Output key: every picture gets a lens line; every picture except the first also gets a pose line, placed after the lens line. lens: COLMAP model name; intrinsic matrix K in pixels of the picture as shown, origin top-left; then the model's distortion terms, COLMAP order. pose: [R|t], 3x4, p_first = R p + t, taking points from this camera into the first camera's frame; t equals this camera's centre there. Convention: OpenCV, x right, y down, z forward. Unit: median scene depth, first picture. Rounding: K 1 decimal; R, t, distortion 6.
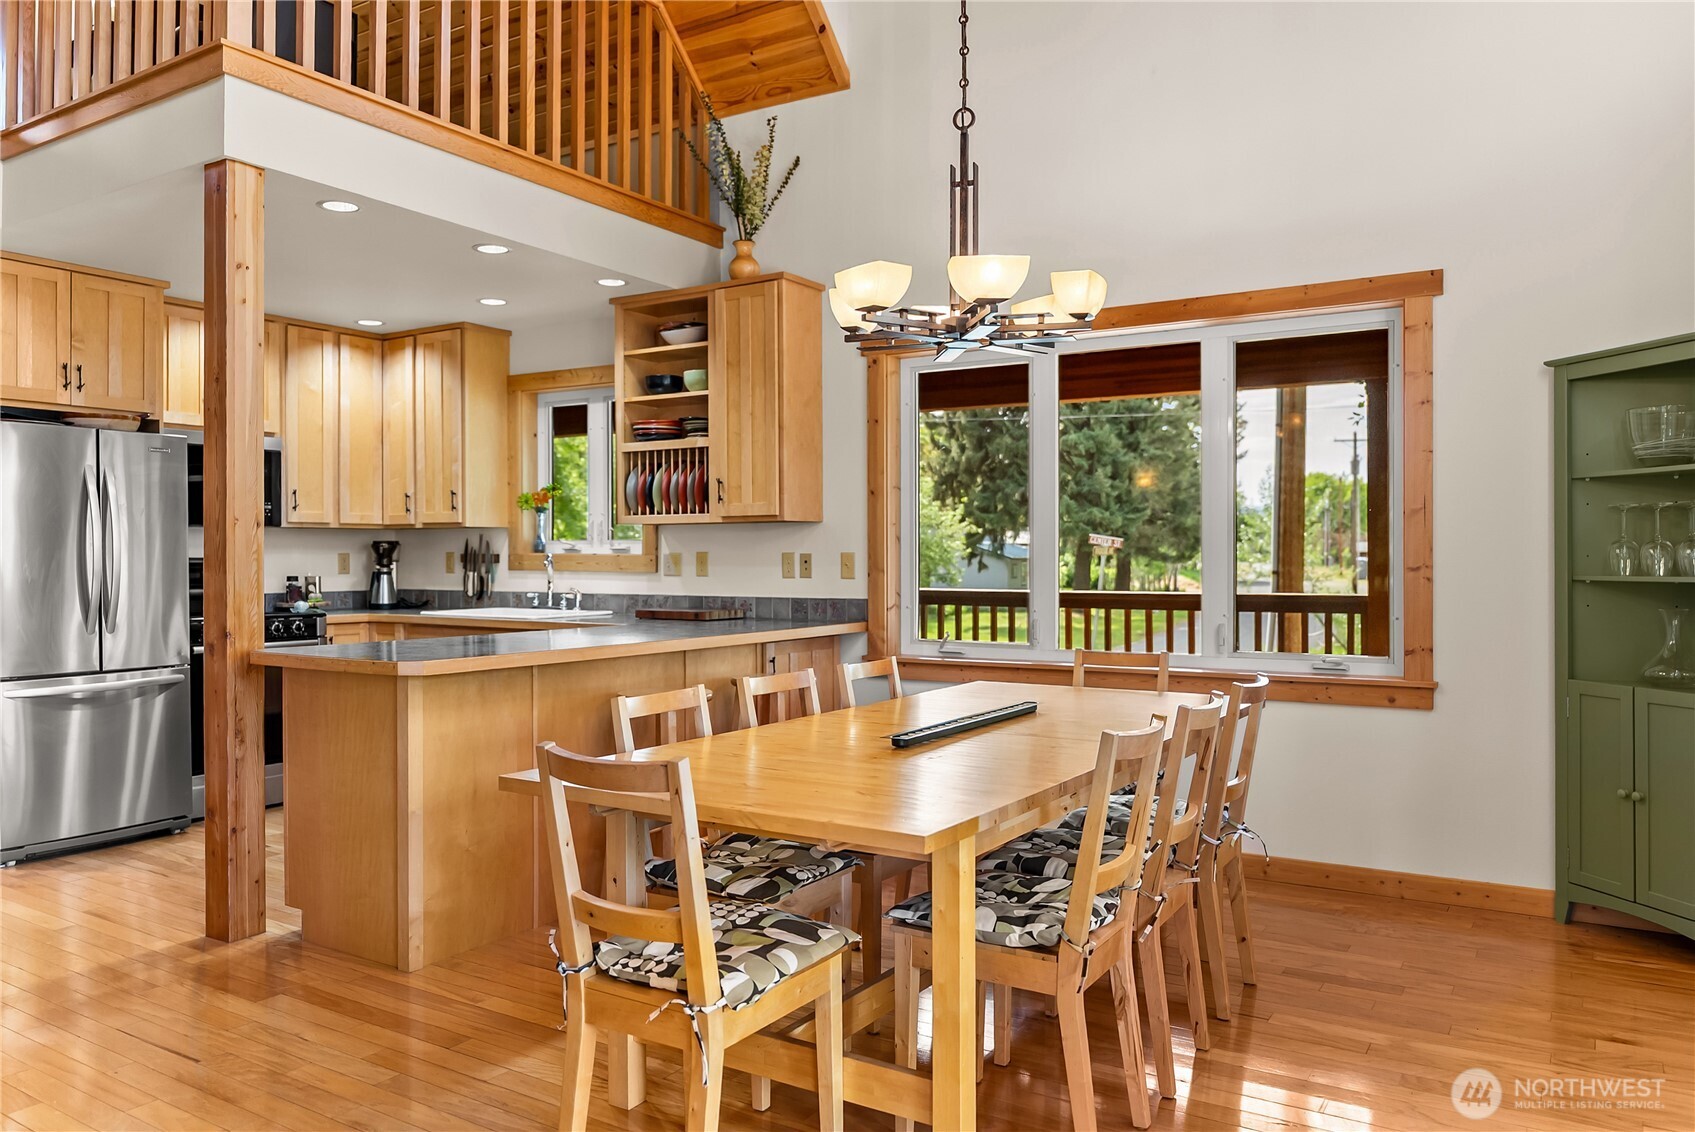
lens RADIAL K [[1220.5, 0, 847.5], [0, 1220.5, 566.0], [0, 0, 1]] dist [-0.018083, -0.001718]
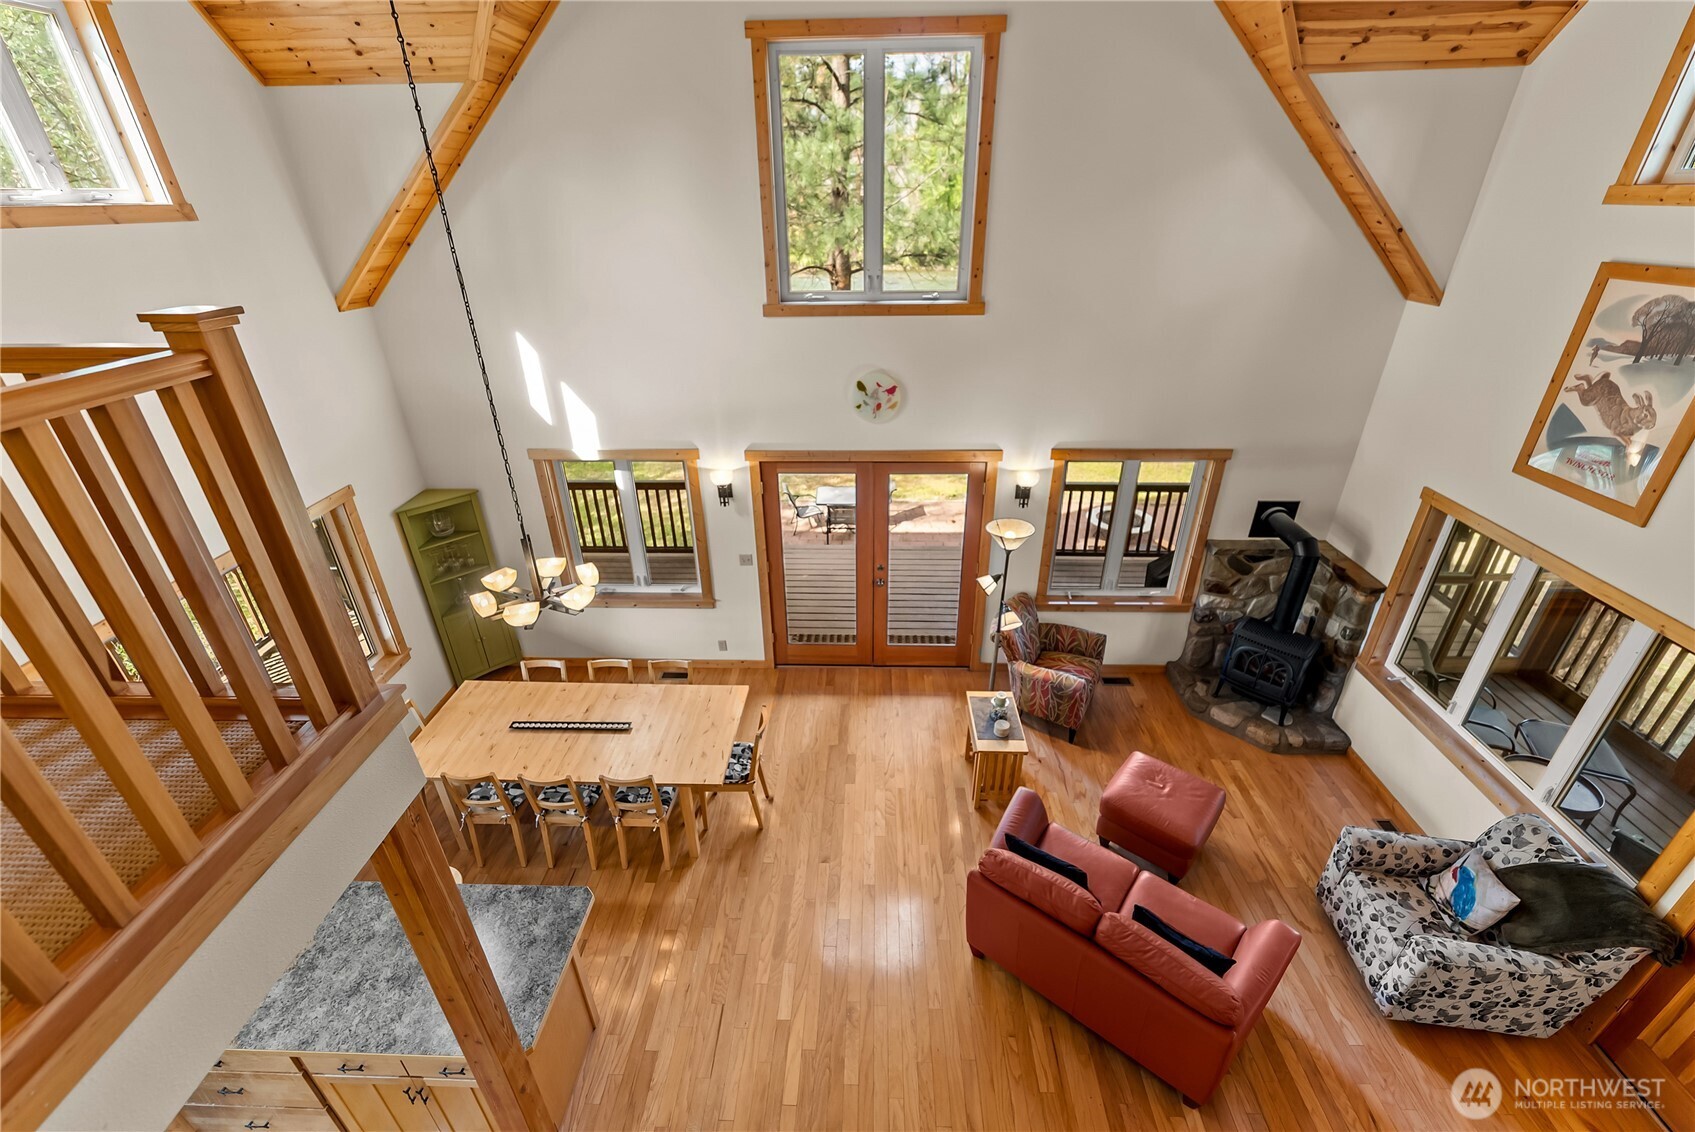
lens RADIAL K [[707.2, 0, 848.9], [0, 707.2, 567.0], [0, 0, 1]] dist [0.000363, -0.000139]
pose [[-0.503586, -0.400668, 0.765419, -0.727533], [0.017701, 0.880987, 0.472809, -0.524249], [-0.863764, 0.251649, -0.436560, 0.626971]]
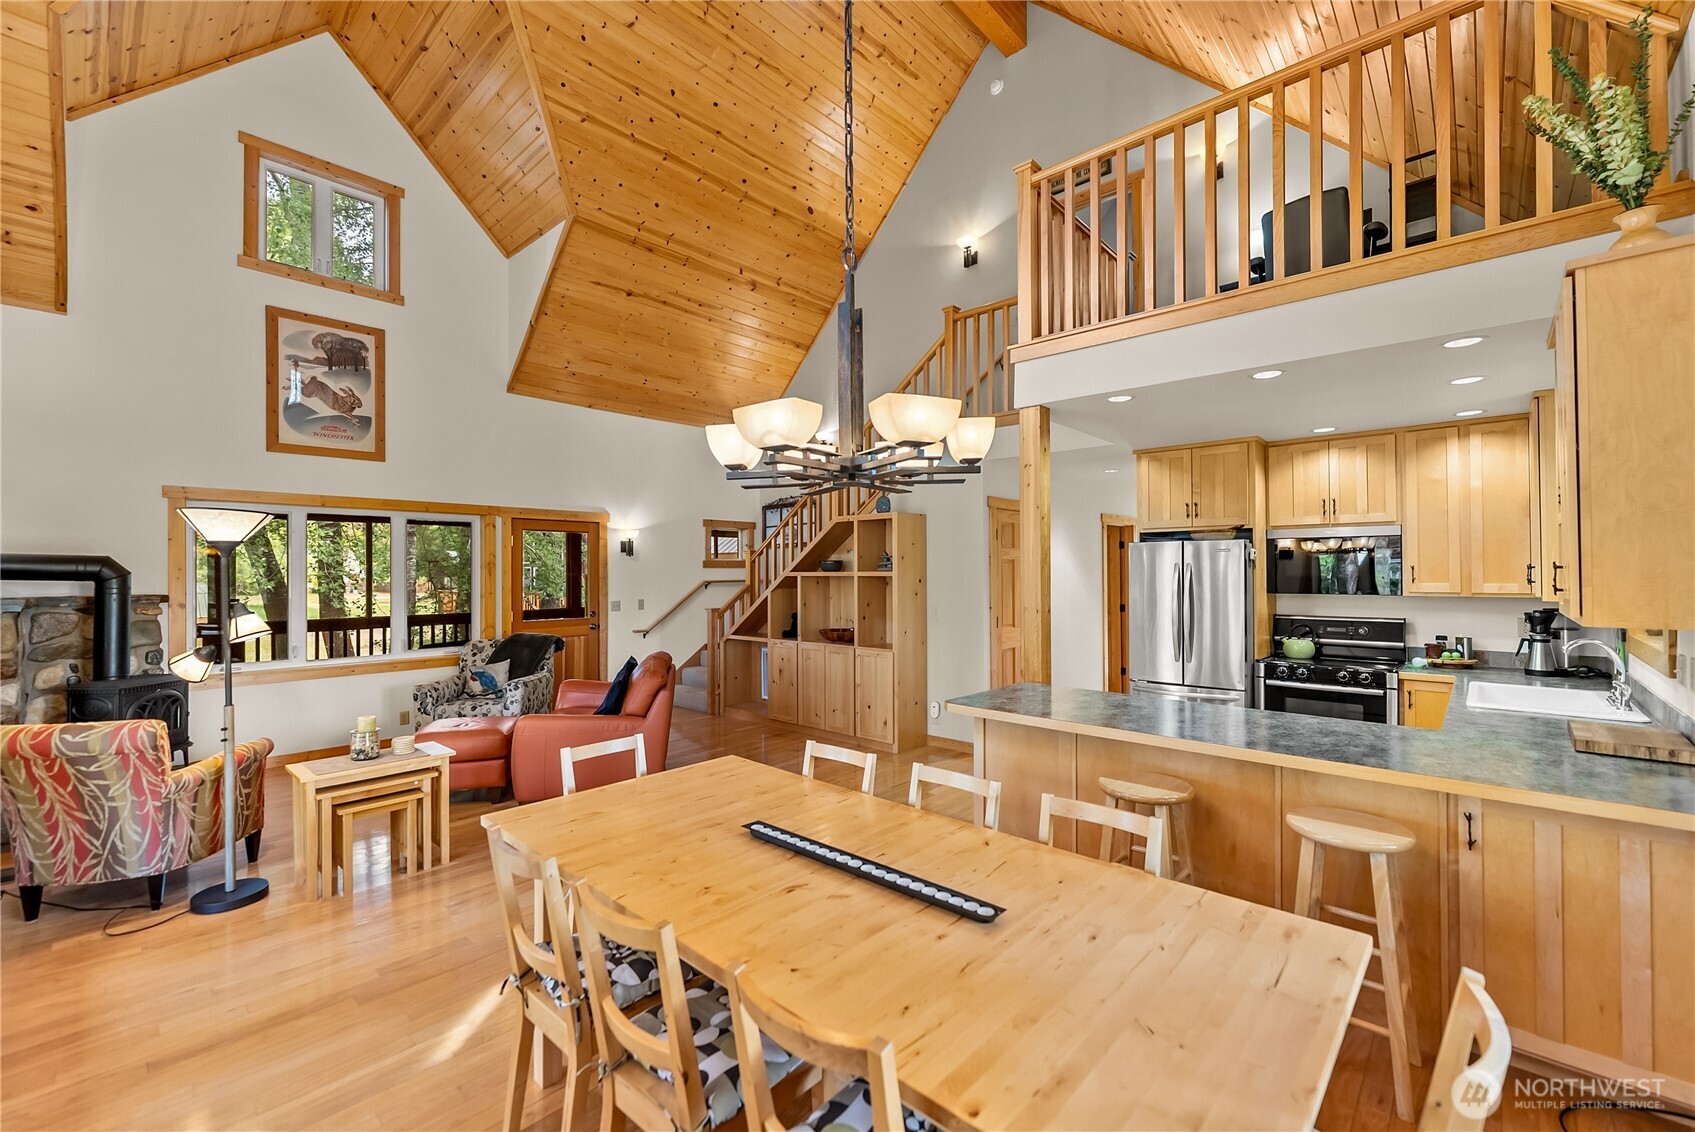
lens RADIAL K [[698.2, 0, 847.5], [0, 698.2, 566.0], [0, 0, 1]] dist [0.000372, 0.000080]
pose [[-0.181014, -0.005716, -0.983464, 0.388844], [-0.002404, 0.999983, -0.005369, -0.065809], [0.983478, 0.001392, -0.181025, 0.651349]]
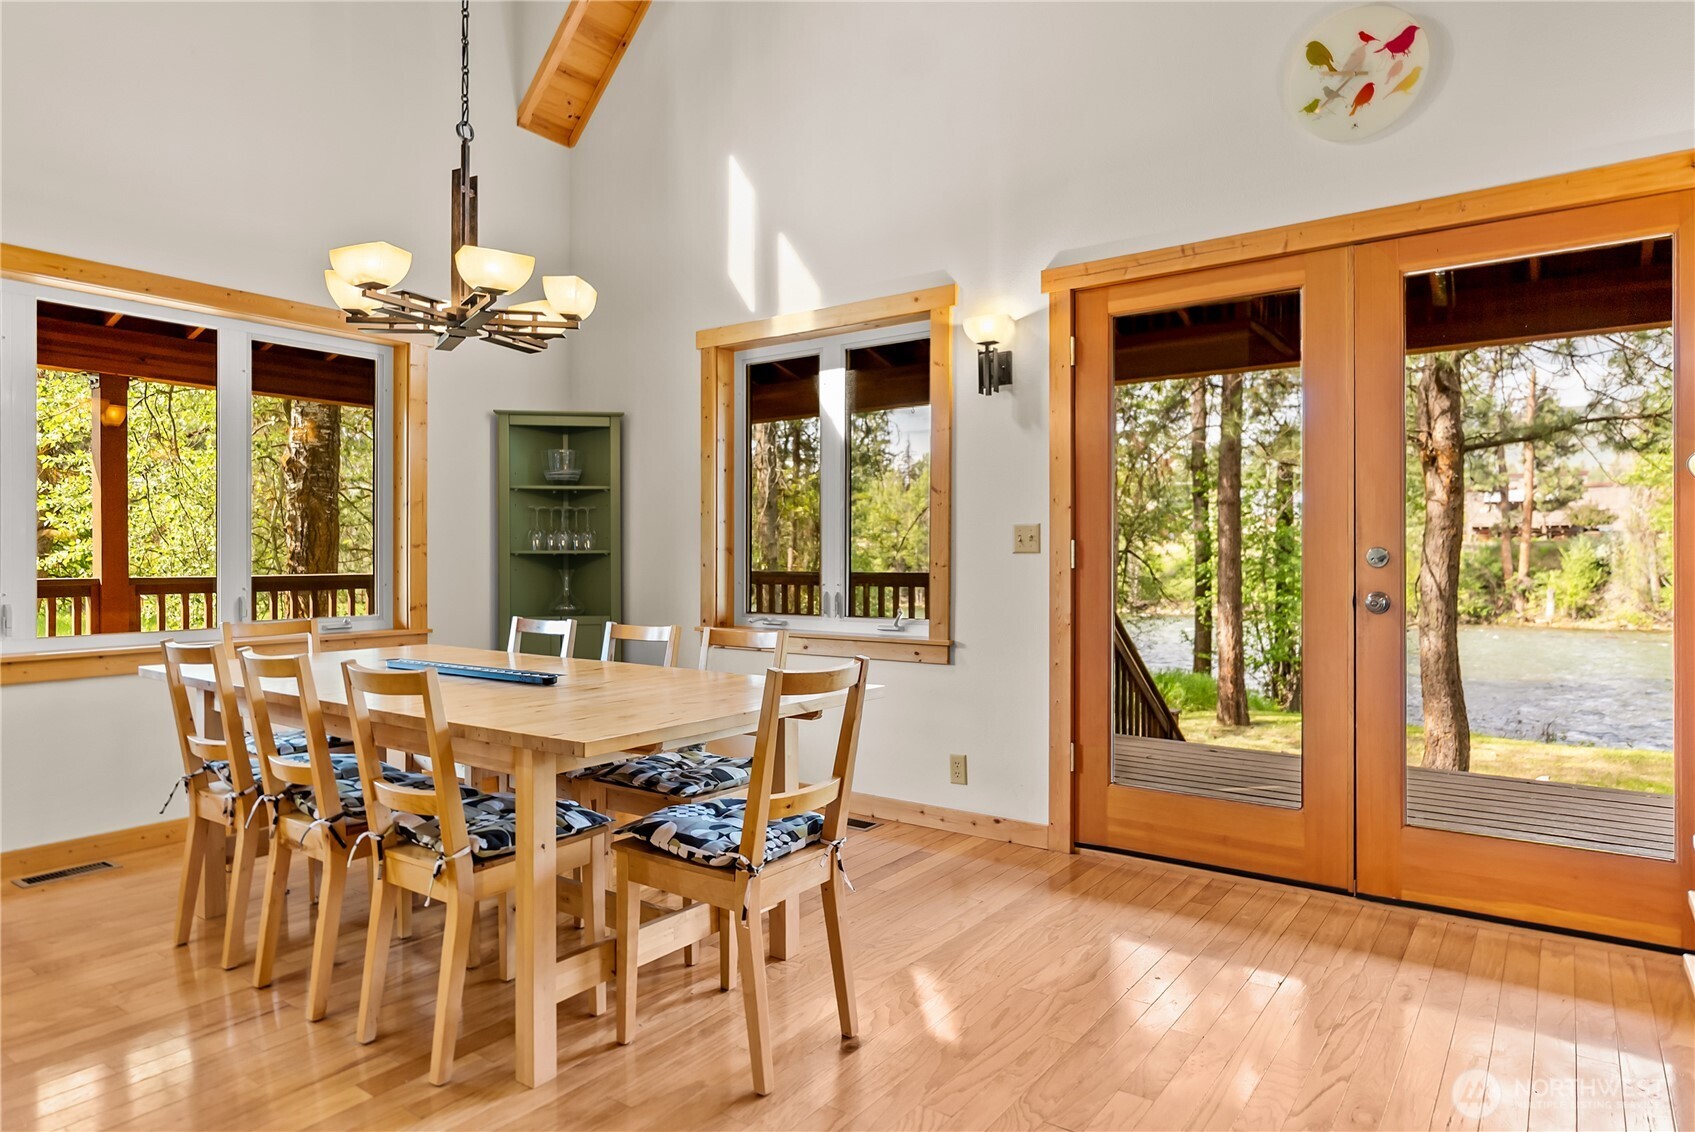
lens RADIAL K [[998.1, 0, 843.6], [0, 998.1, 558.8], [0, 0, 1]] dist [0.001742, 0.000286]
pose [[0.068364, 0.000787, 0.997660, -0.466260], [0.008379, 0.999964, -0.001363, 0.016747], [-0.997625, 0.008452, 0.068355, 0.348677]]
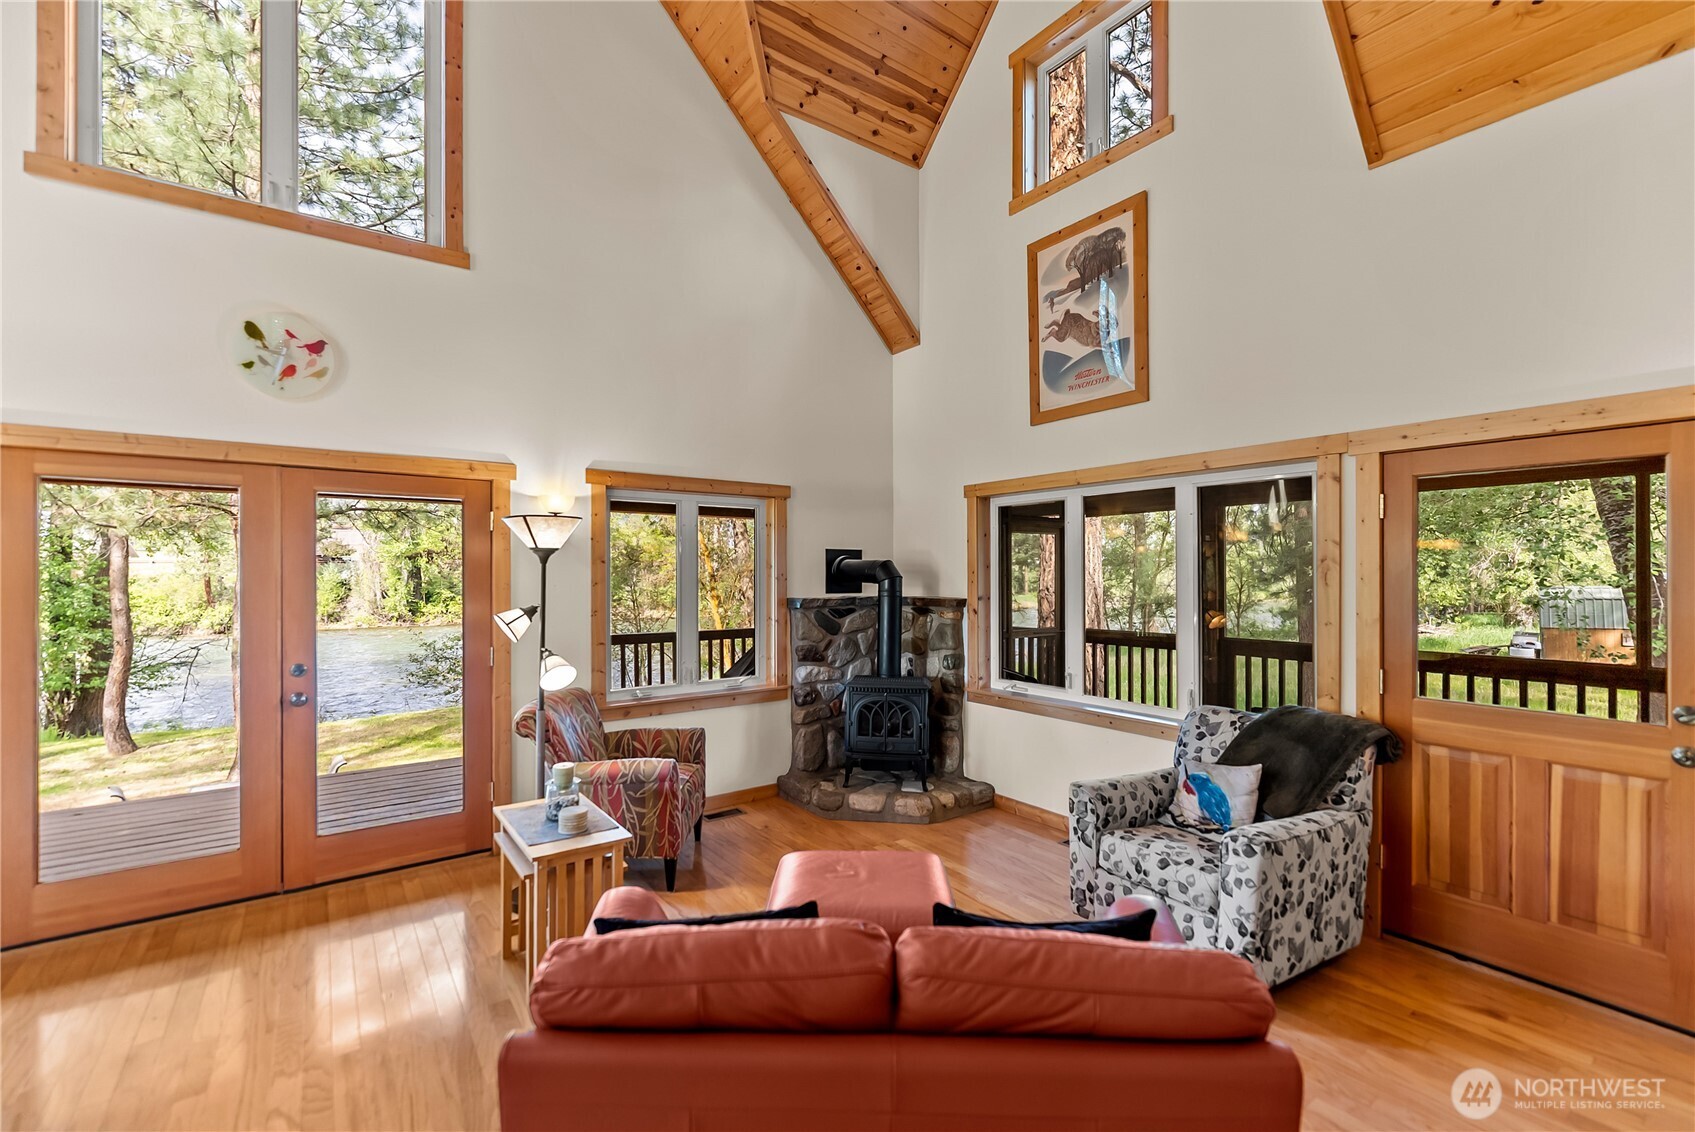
lens RADIAL K [[717.1, 0, 849.2], [0, 717.1, 571.7], [0, 0, 1]] dist [-0.000842, 0.000101]
pose [[-0.931415, 0.003024, 0.363945, -0.565772], [0.004595, 0.999983, 0.003453, -0.069276], [-0.363929, 0.004888, -0.931414, 0.497907]]
